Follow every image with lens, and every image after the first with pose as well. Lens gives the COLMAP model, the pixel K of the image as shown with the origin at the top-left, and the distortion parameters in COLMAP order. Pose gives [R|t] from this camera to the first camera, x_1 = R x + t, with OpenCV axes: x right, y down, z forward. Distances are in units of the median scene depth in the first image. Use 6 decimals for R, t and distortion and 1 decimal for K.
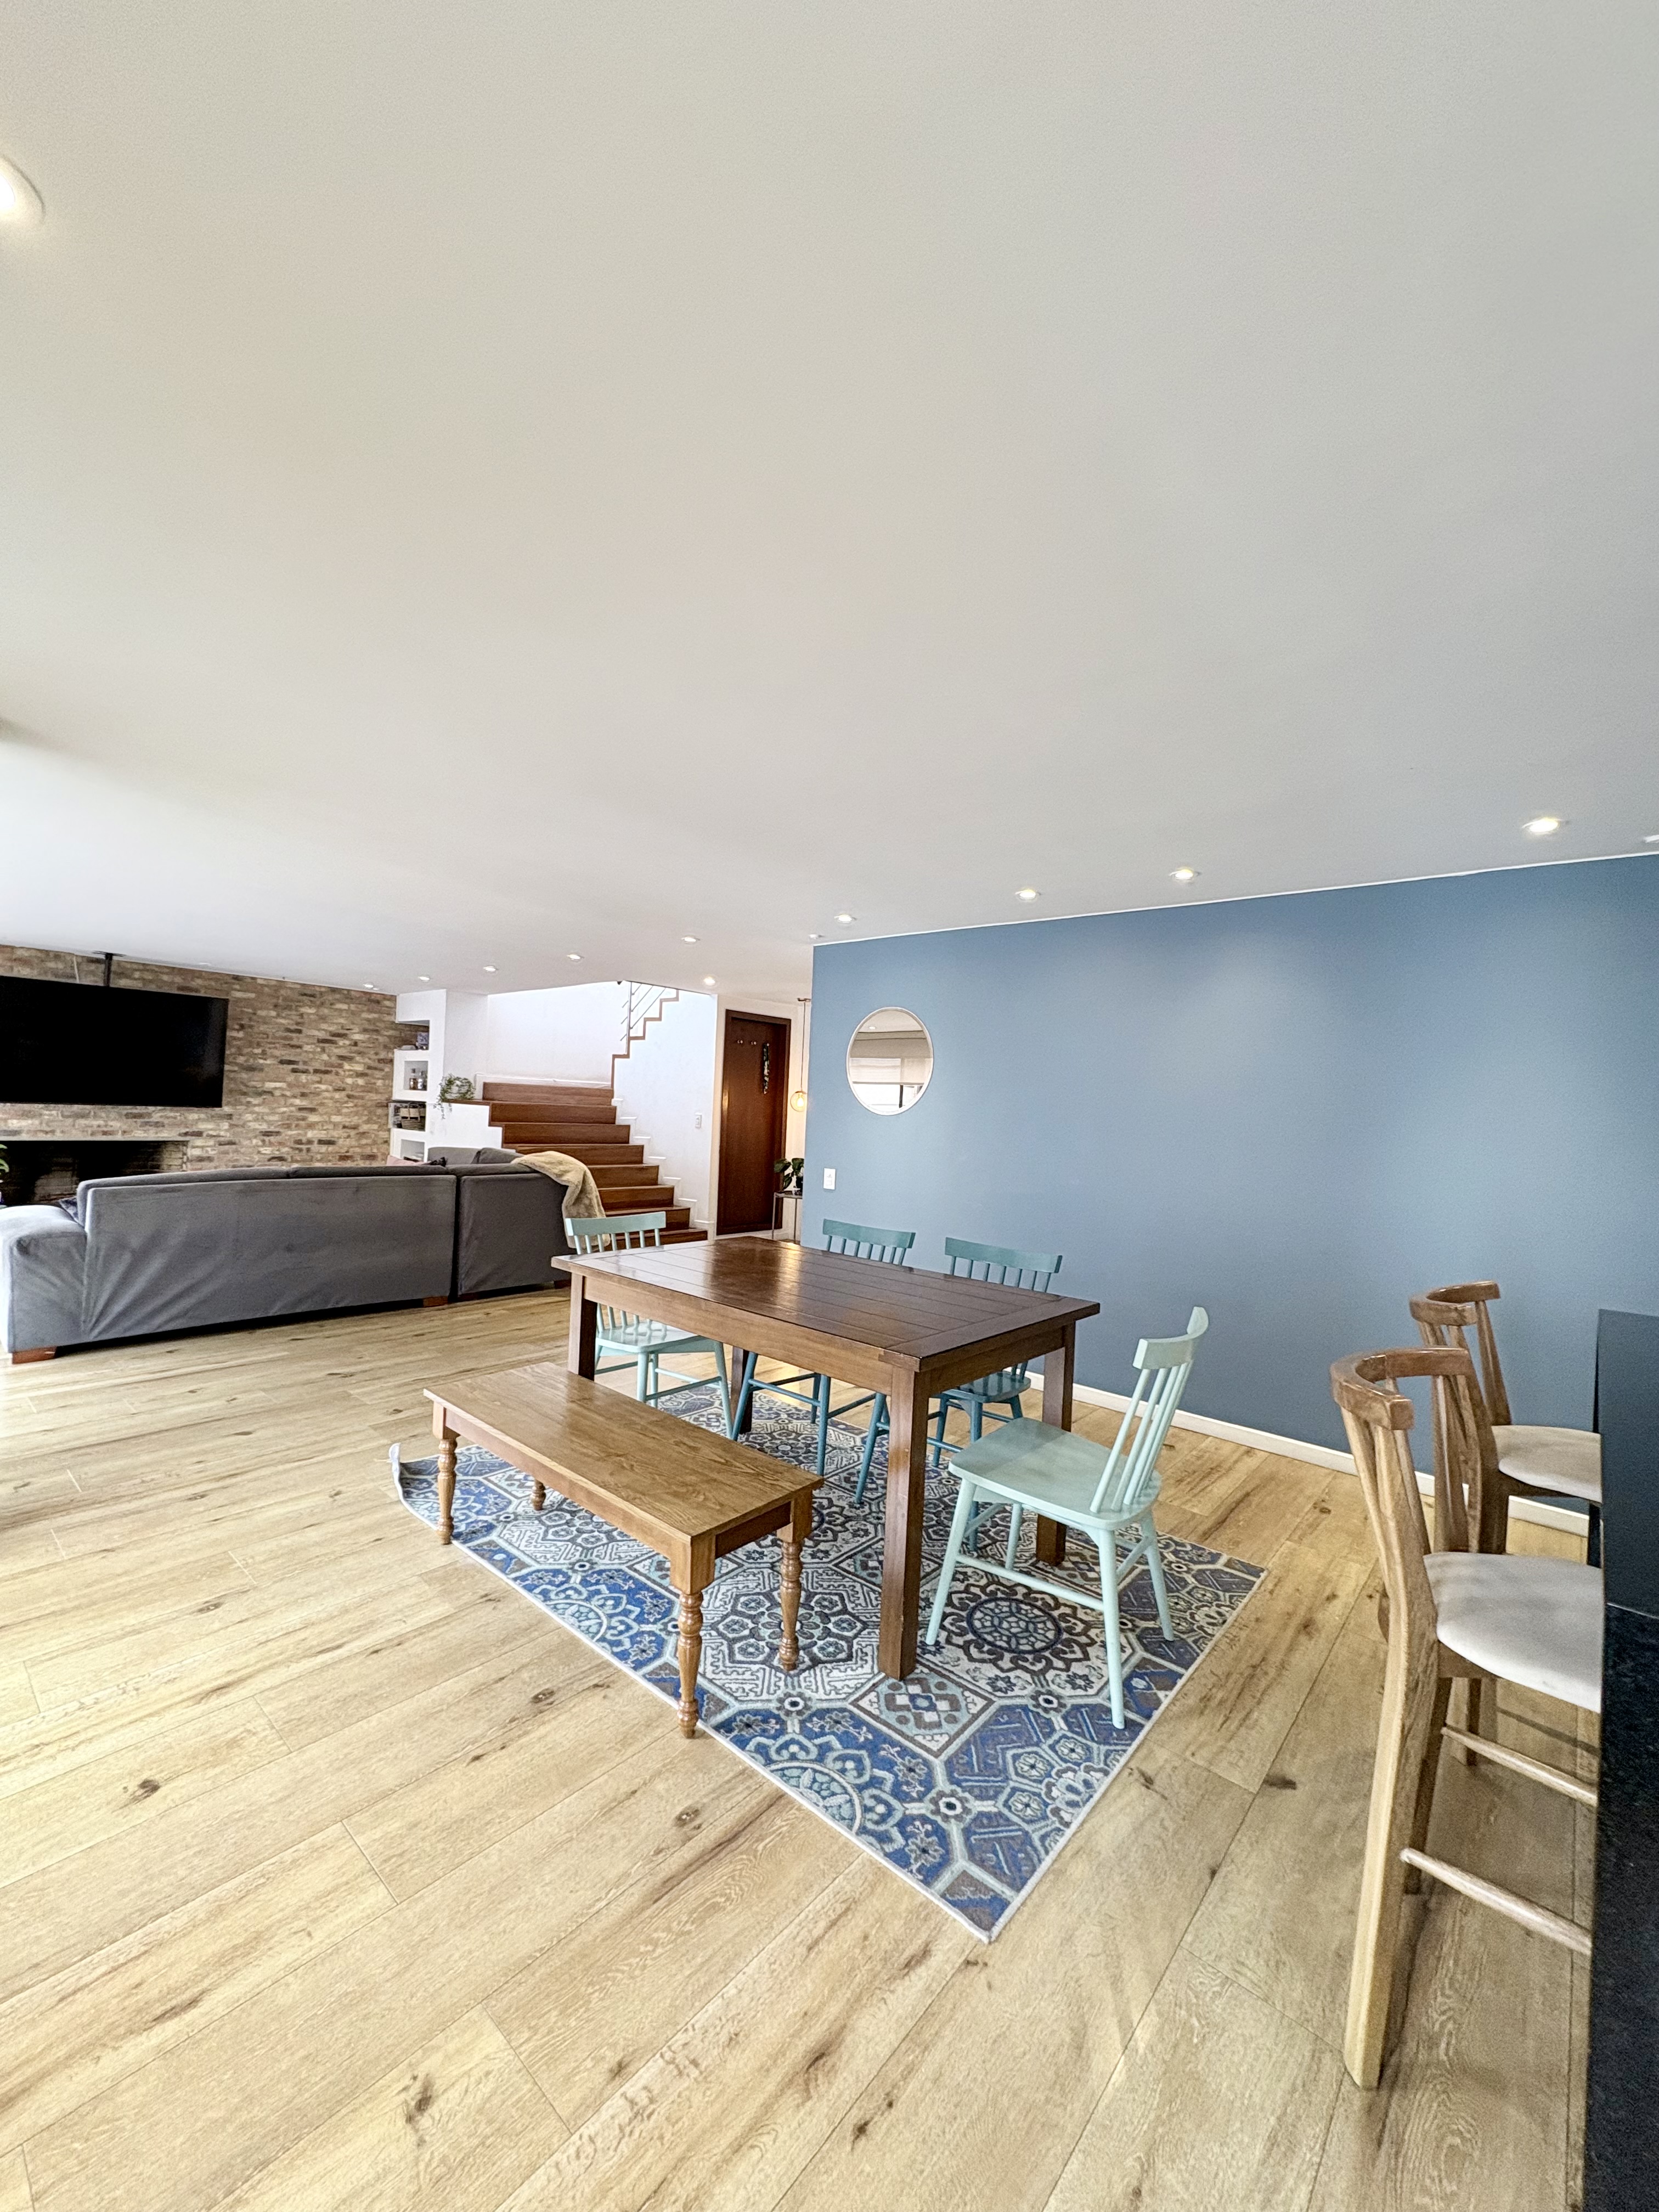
lens RADIAL K [[878.2, 0, 828.6], [0, 878.2, 1103.7], [0, 0, 1]] dist [0.000202, 0.000187]
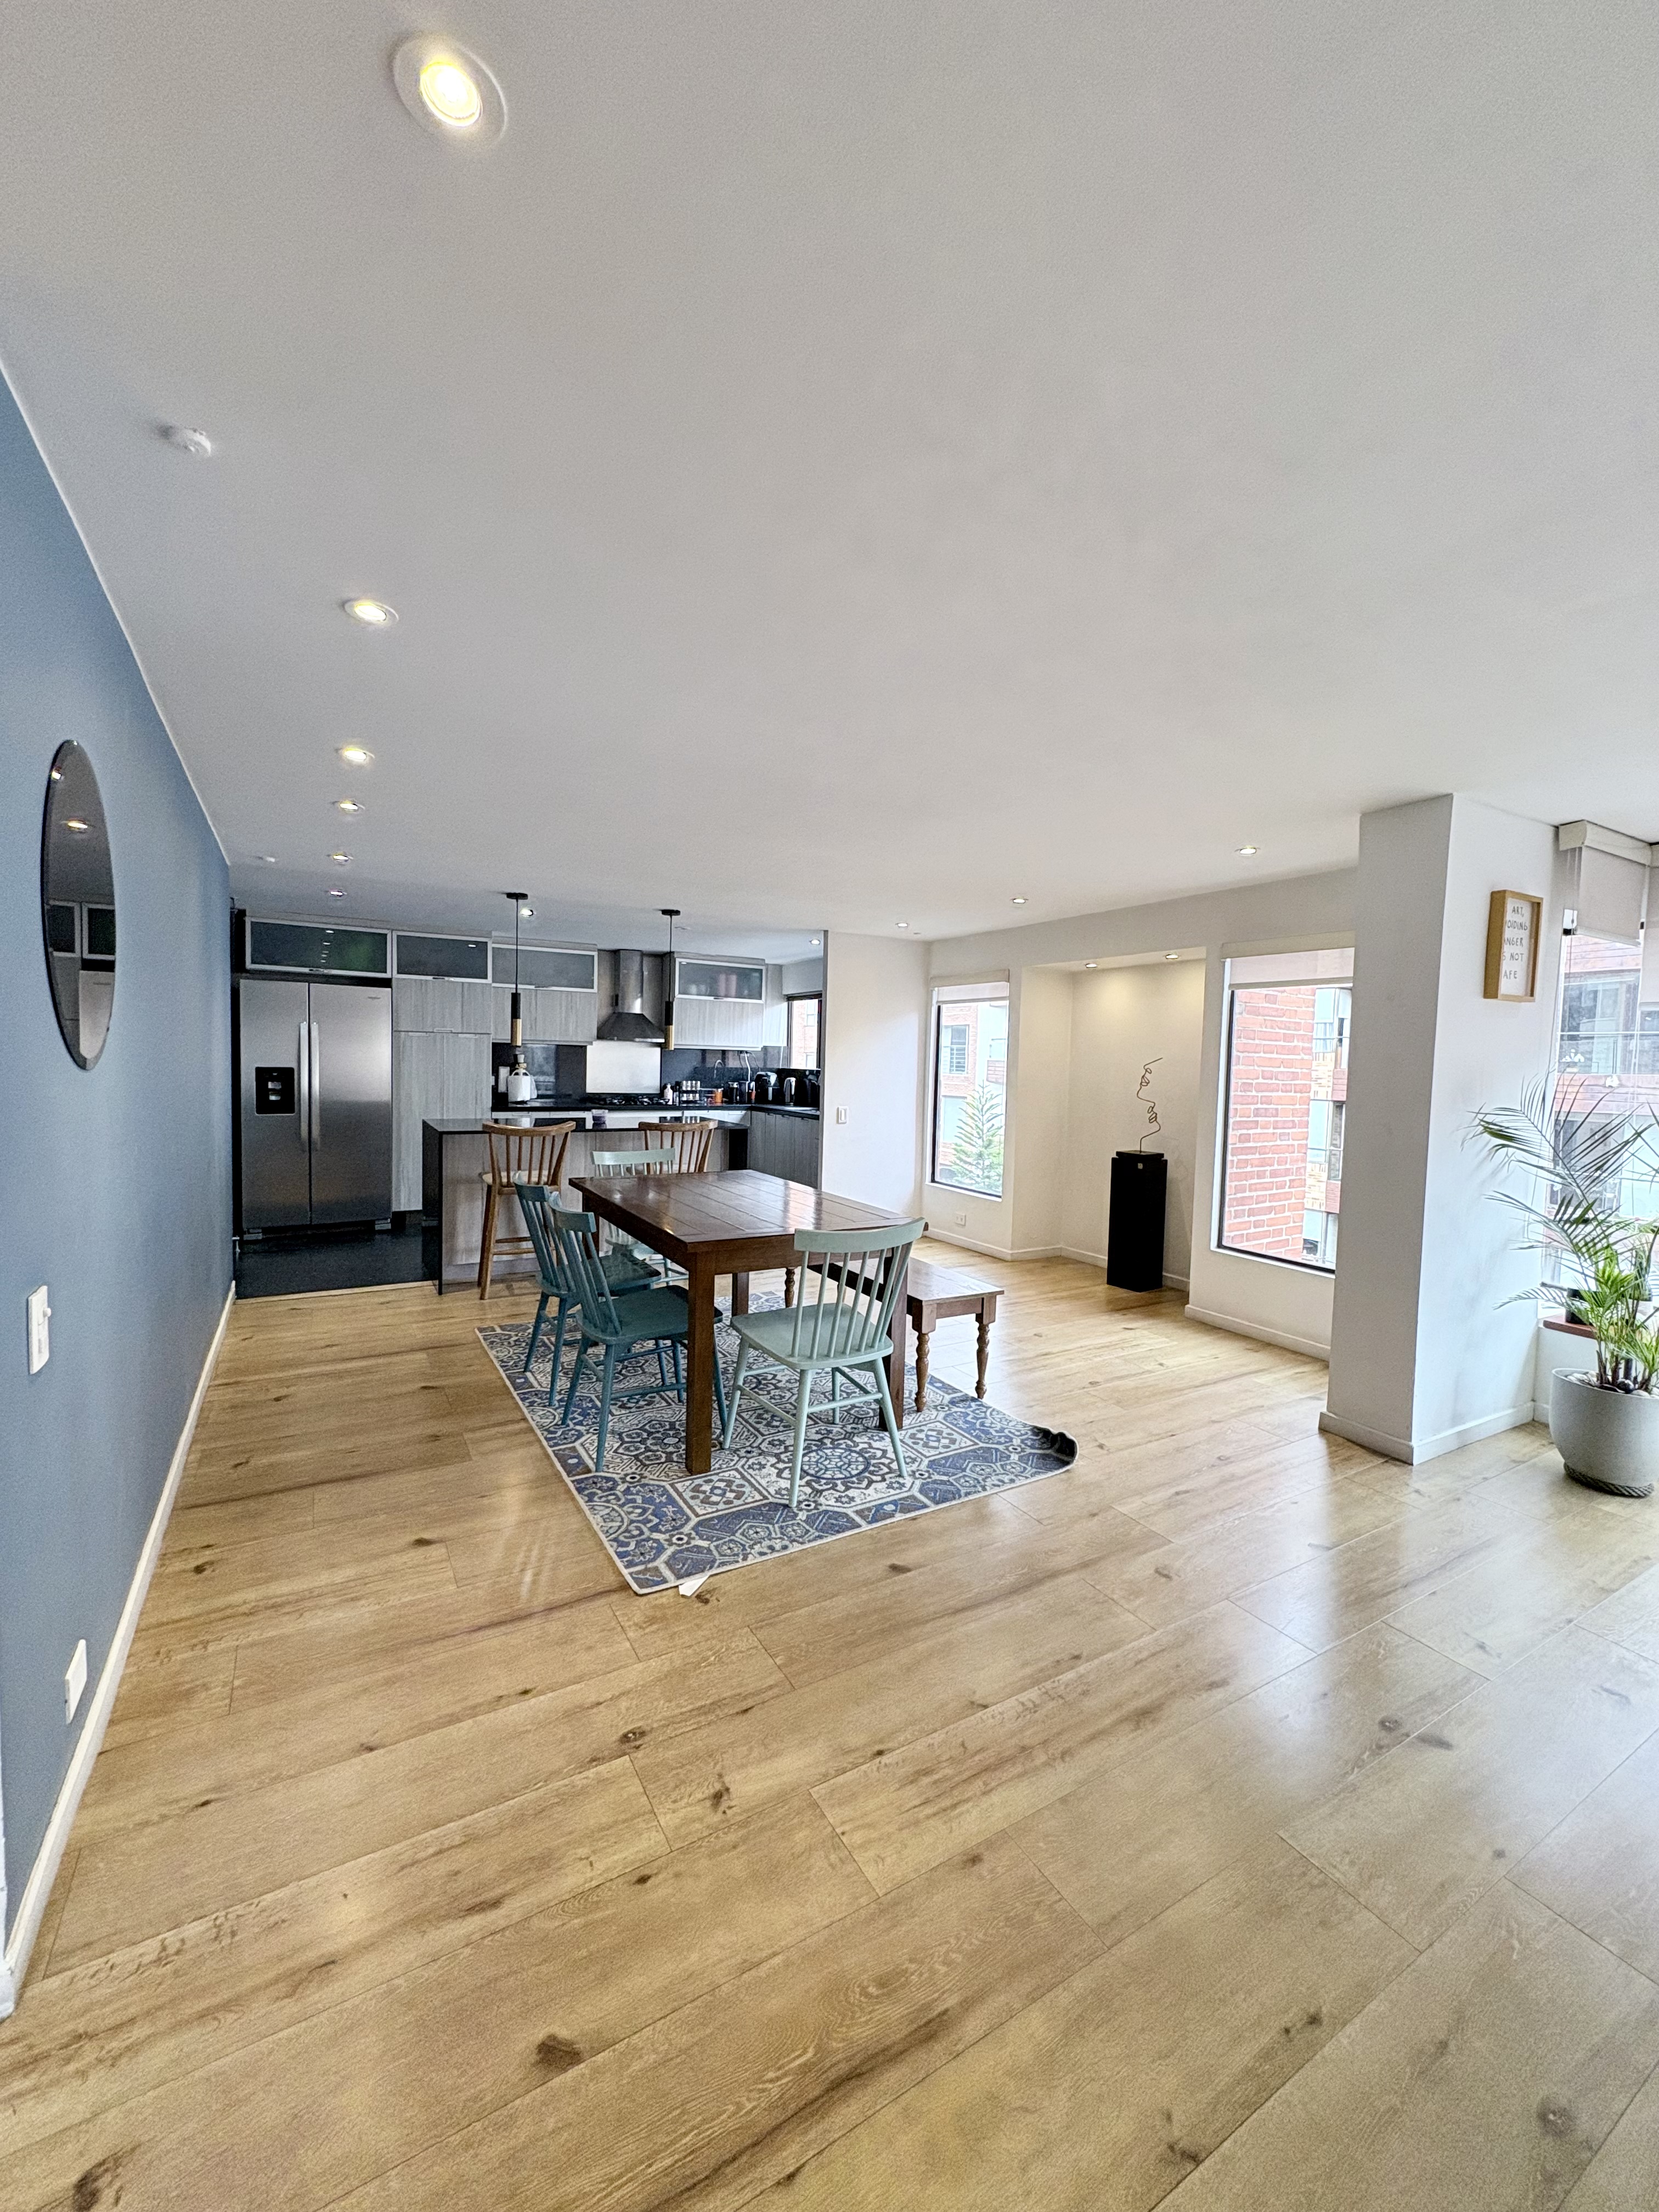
lens RADIAL K [[878.2, 0, 830.9], [0, 878.2, 1112.8], [0, 0, 1]] dist [0.000202, 0.000187]
pose [[-0.946037, -0.088555, 0.311723, -0.304008], [-0.069185, 0.994953, 0.072682, -0.014923], [-0.316586, 0.047193, -0.947389, 1.184110]]
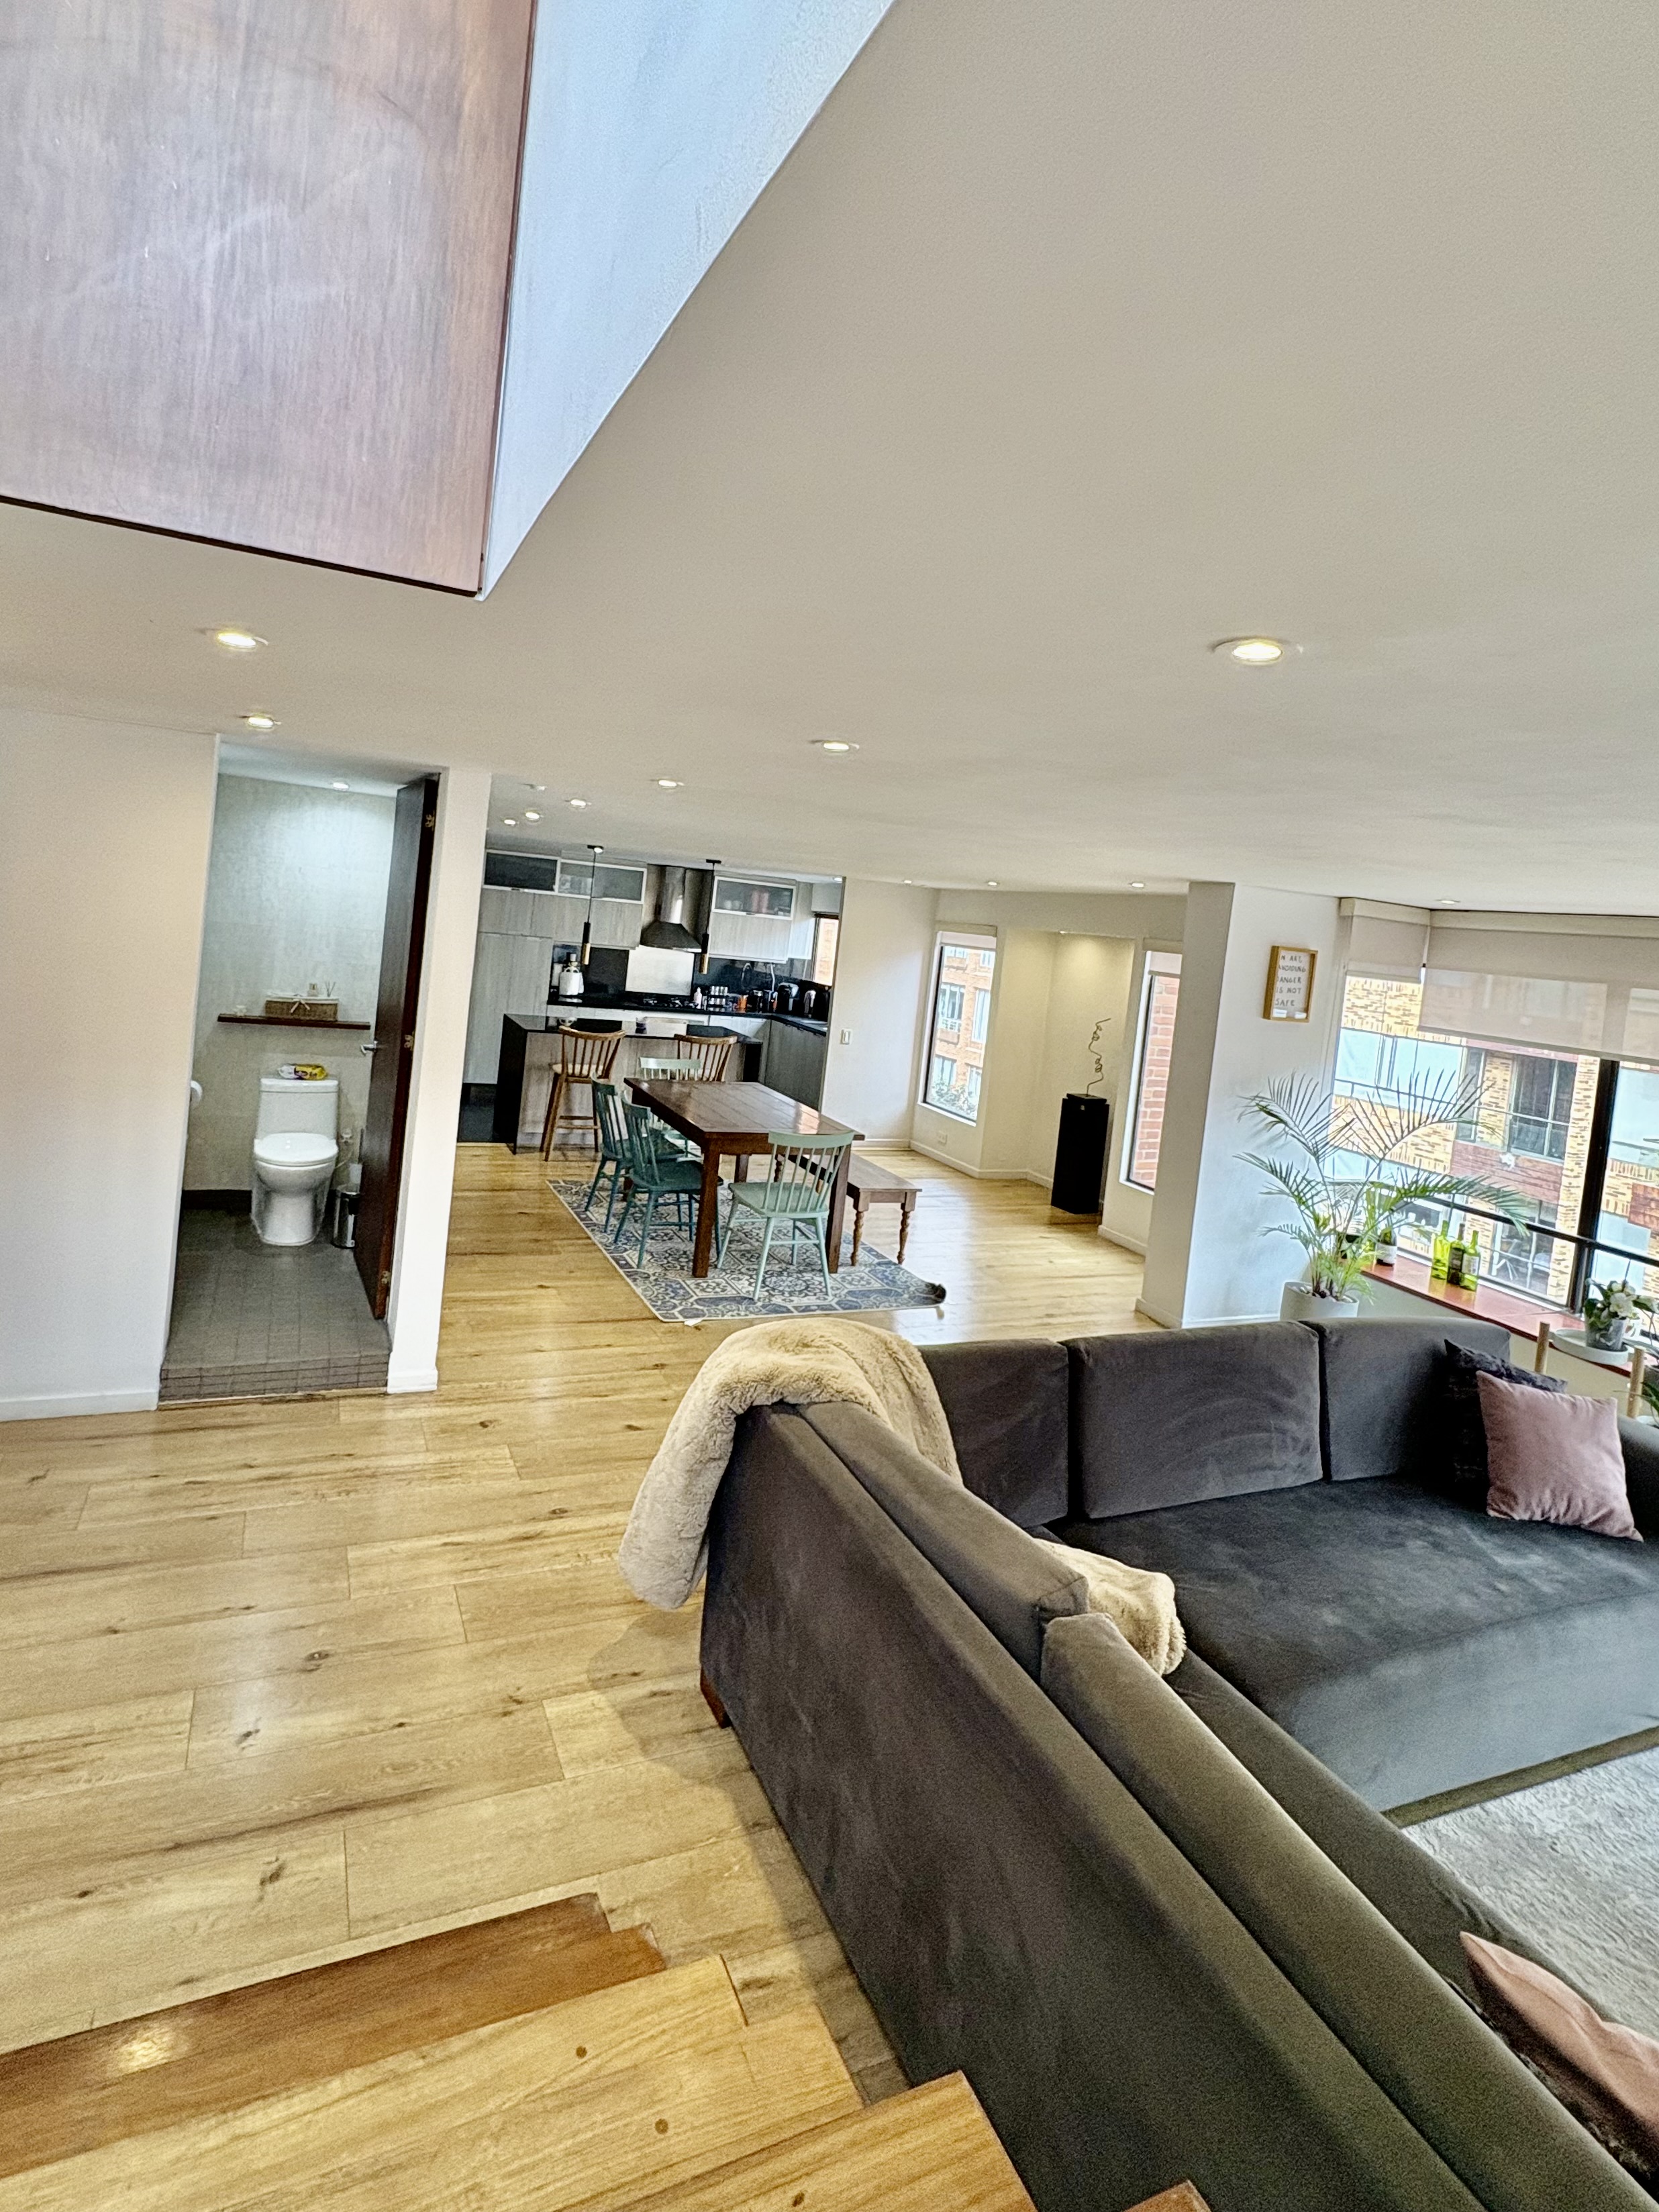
lens RADIAL K [[1081.7, 0, 760.2], [0, 1081.7, 961.2], [0, 0, 1]] dist [0.003067, -0.000193]
pose [[-0.891168, -0.156058, 0.425989, -0.540161], [-0.144512, 0.987711, 0.059523, -0.129734], [-0.430043, -0.008516, -0.902768, 1.654412]]
